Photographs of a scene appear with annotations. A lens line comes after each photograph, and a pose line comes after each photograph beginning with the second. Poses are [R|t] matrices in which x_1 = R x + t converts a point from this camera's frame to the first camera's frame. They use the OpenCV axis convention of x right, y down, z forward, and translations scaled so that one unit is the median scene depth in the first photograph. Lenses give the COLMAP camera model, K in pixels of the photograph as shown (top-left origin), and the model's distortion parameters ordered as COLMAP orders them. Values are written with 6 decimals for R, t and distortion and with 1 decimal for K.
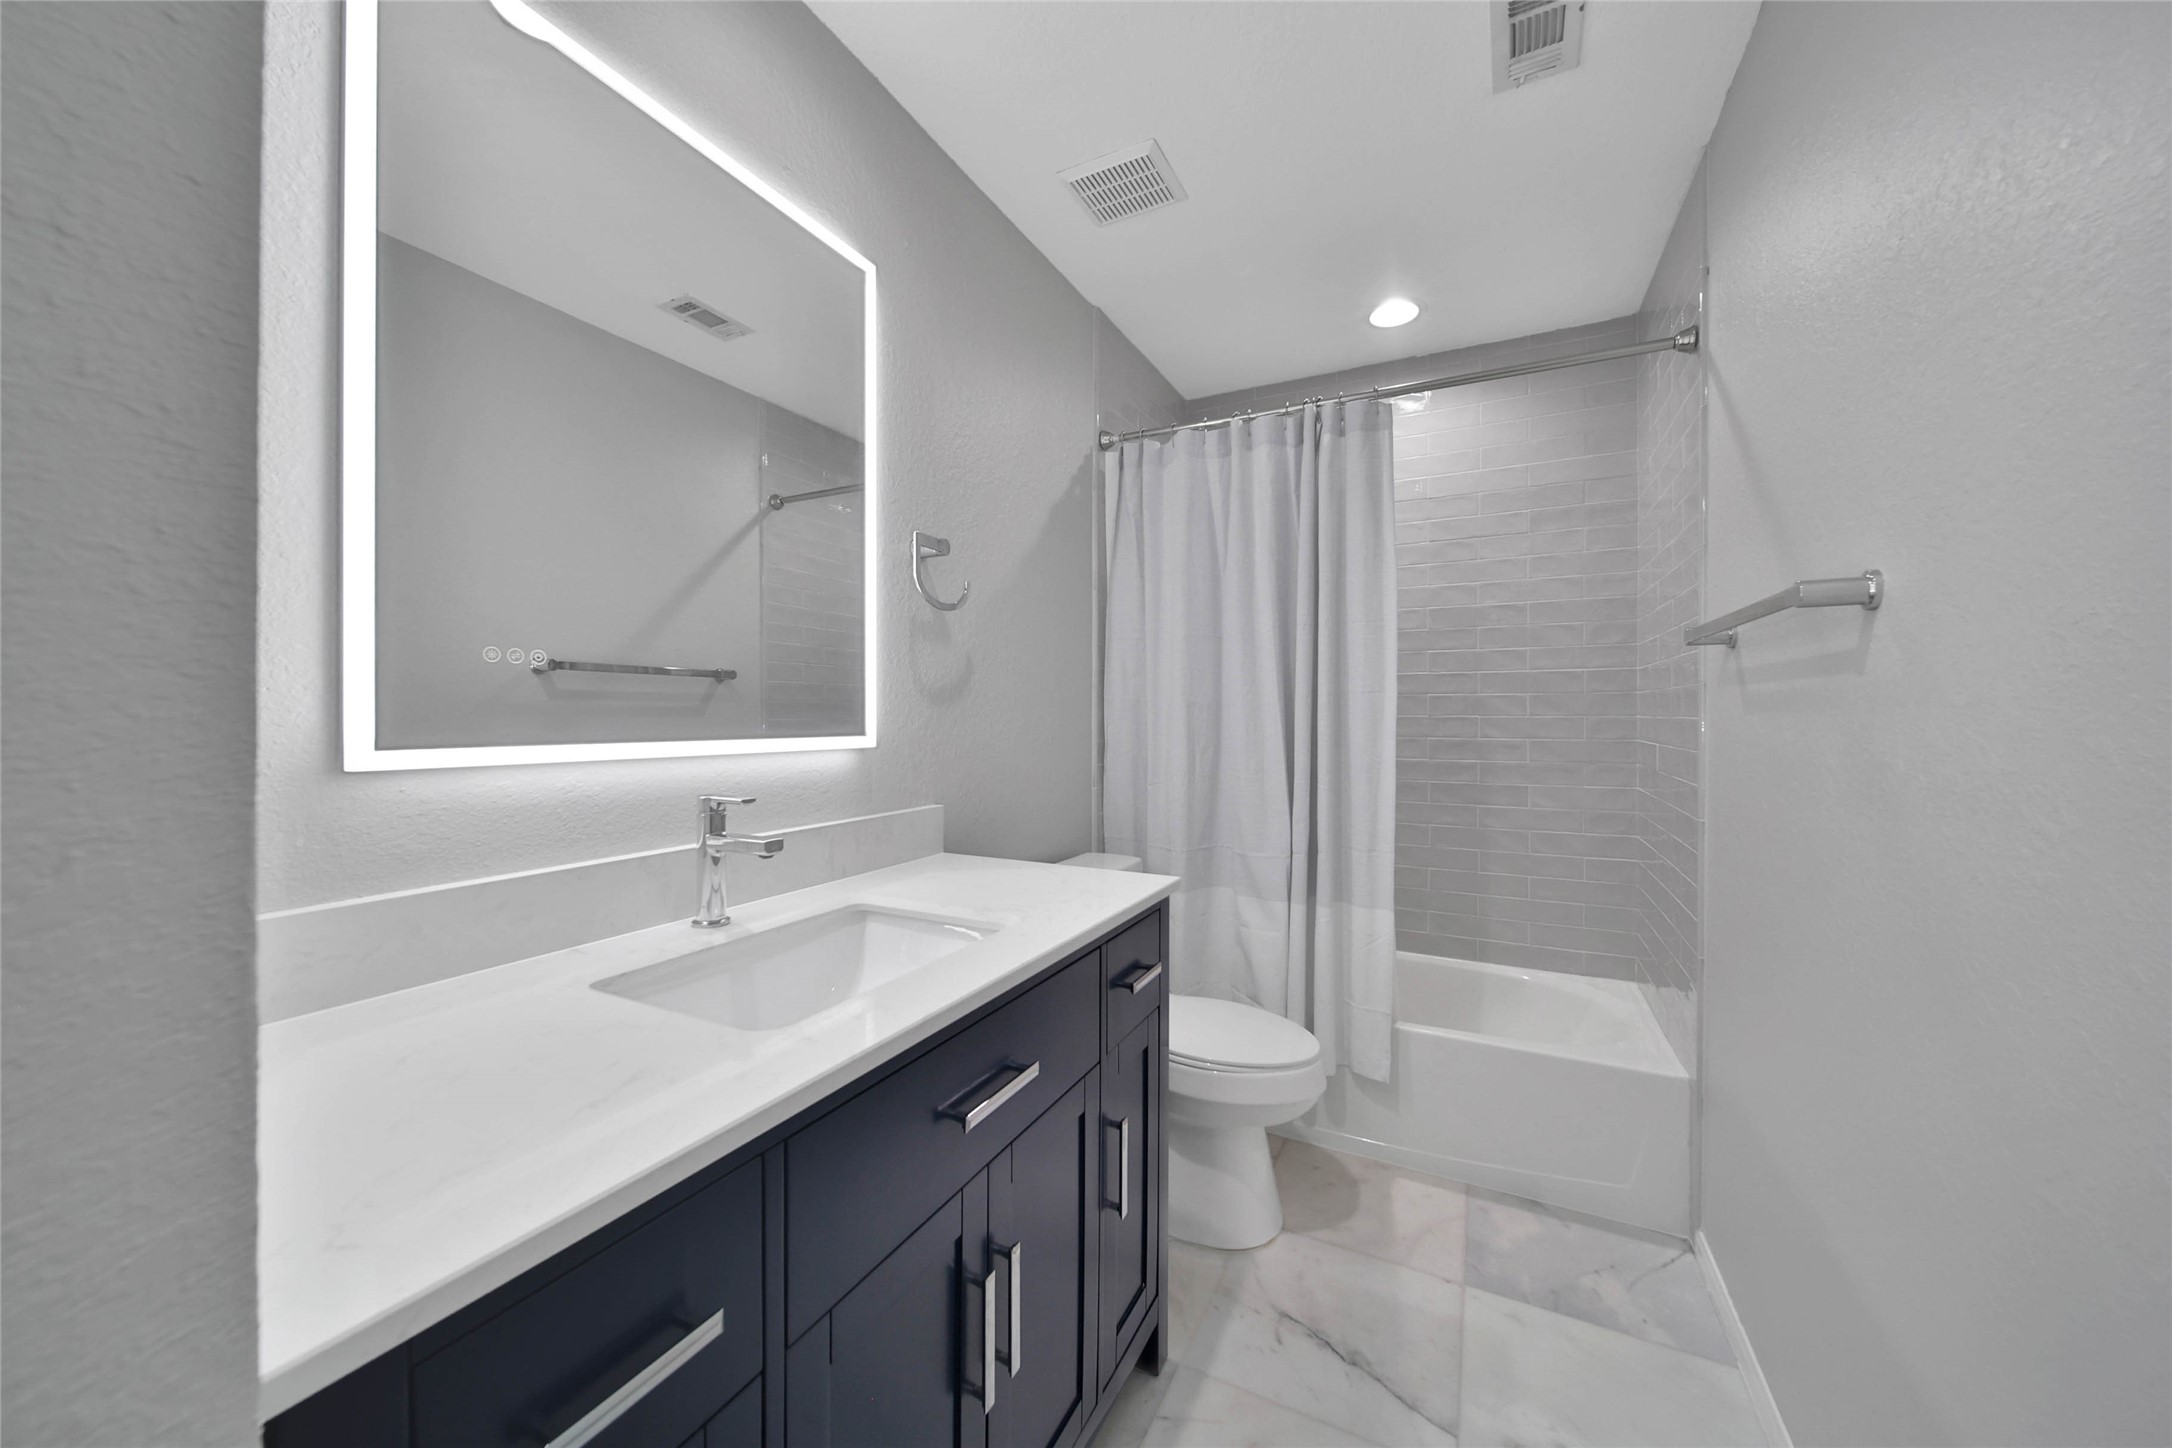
lens RADIAL K [[783.1, 0, 1092.0], [0, 783.1, 733.5], [0, 0, 1]] dist [-0.000265, 0.000060]
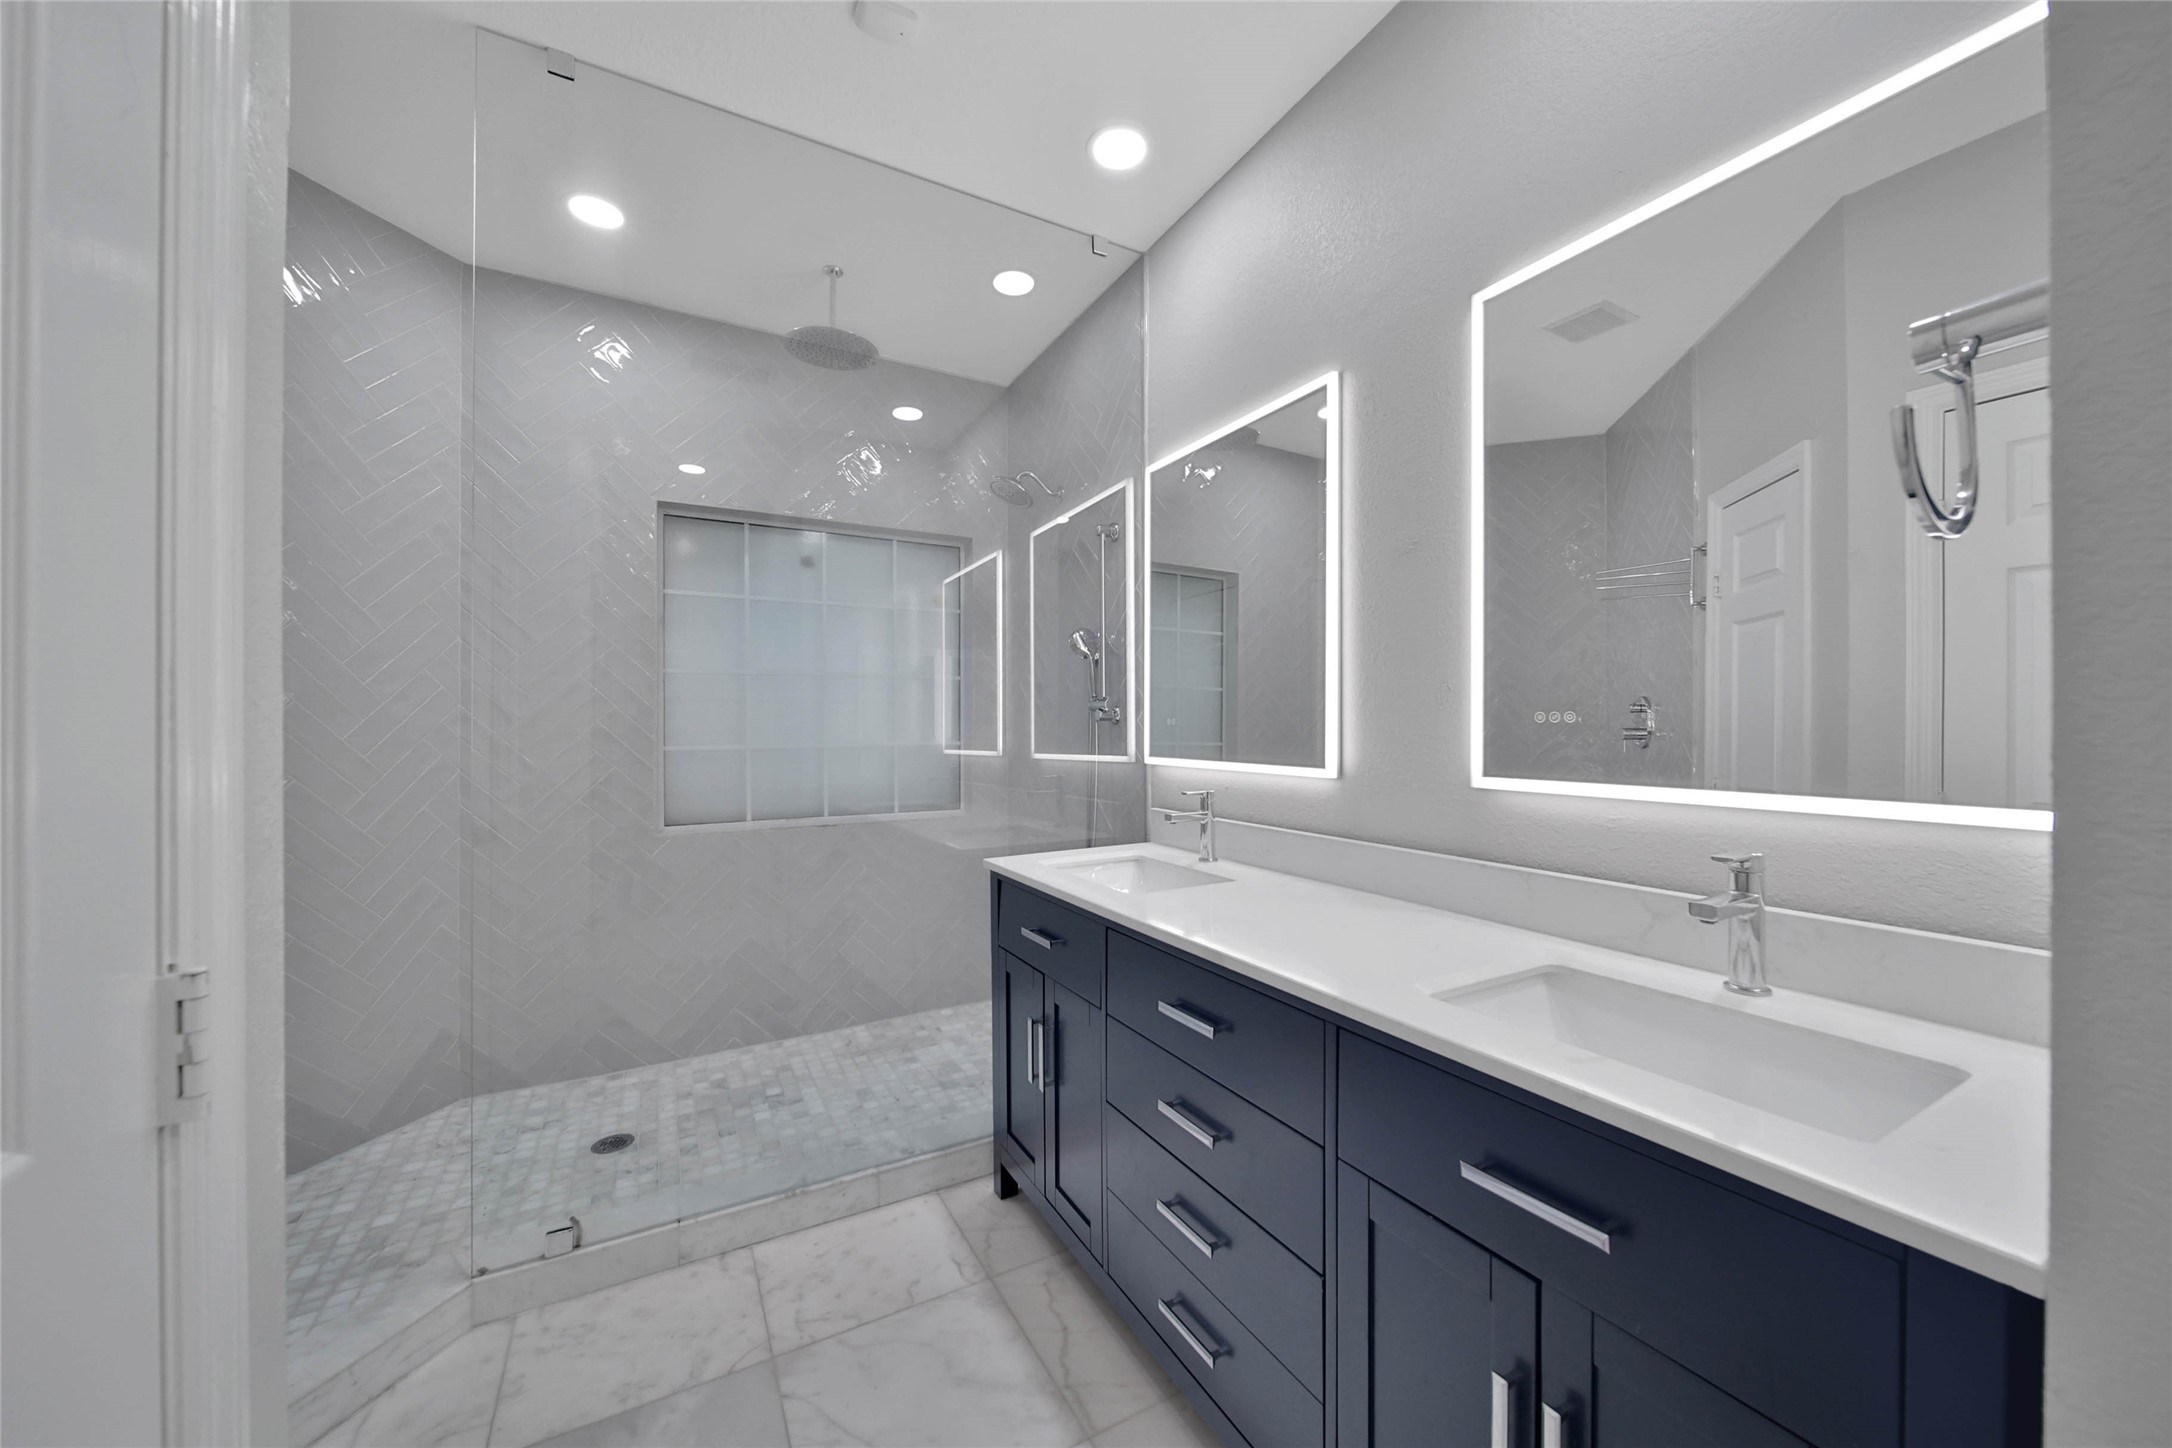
lens RADIAL K [[783.1, 0, 1092.0], [0, 783.1, 733.5], [0, 0, 1]] dist [-0.000265, 0.000060]
pose [[-0.559037, -0.022818, -0.828829, 0.954546], [-0.040905, 0.999163, 0.000082, -0.036700], [0.828133, 0.033949, -0.559502, 1.150958]]
